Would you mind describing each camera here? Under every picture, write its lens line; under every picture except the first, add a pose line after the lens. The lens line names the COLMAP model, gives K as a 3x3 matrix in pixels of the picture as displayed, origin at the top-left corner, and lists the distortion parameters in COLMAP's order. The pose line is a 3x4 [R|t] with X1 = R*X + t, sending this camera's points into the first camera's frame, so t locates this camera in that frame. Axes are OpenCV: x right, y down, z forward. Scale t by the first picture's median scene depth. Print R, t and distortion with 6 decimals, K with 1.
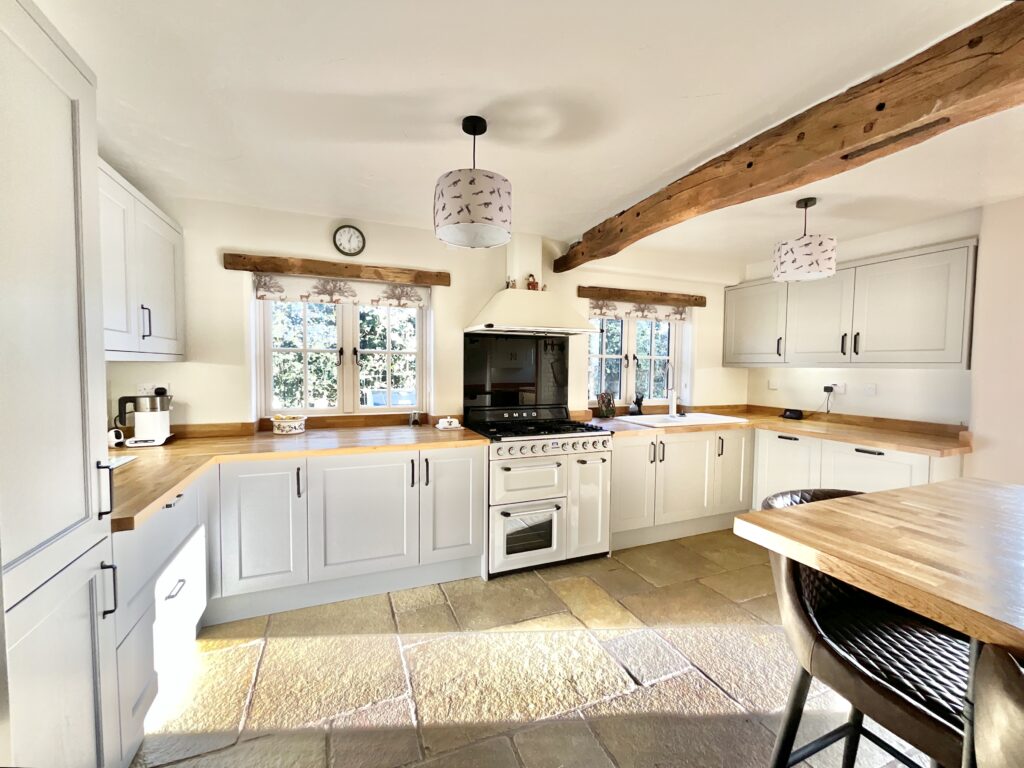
lens RADIAL K [[427.6, 0, 512.0], [0, 427.6, 384.0], [0, 0, 1]] dist [-0.000130, 0.008377]
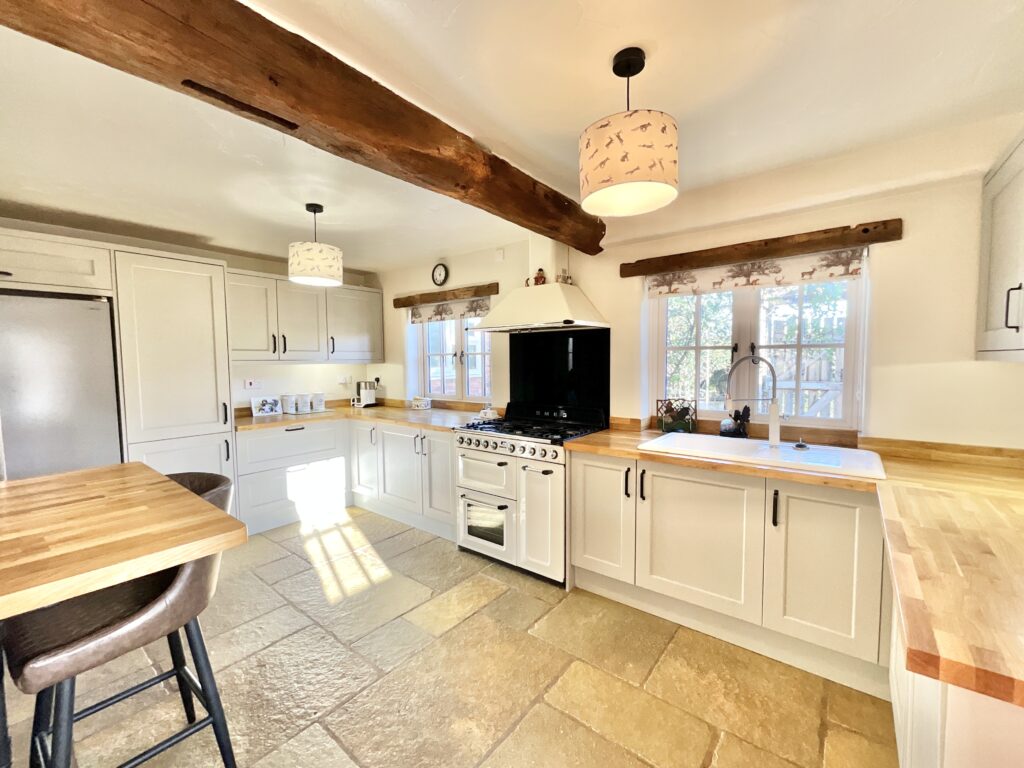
lens RADIAL K [[427.6, 0, 512.0], [0, 427.6, 384.0], [0, 0, 1]] dist [-0.000130, 0.008377]
pose [[0.489958, 0.037079, -0.870957, 0.887867], [-0.021497, 0.999305, 0.030450, -0.025772], [0.871481, 0.003803, 0.490414, 0.487783]]
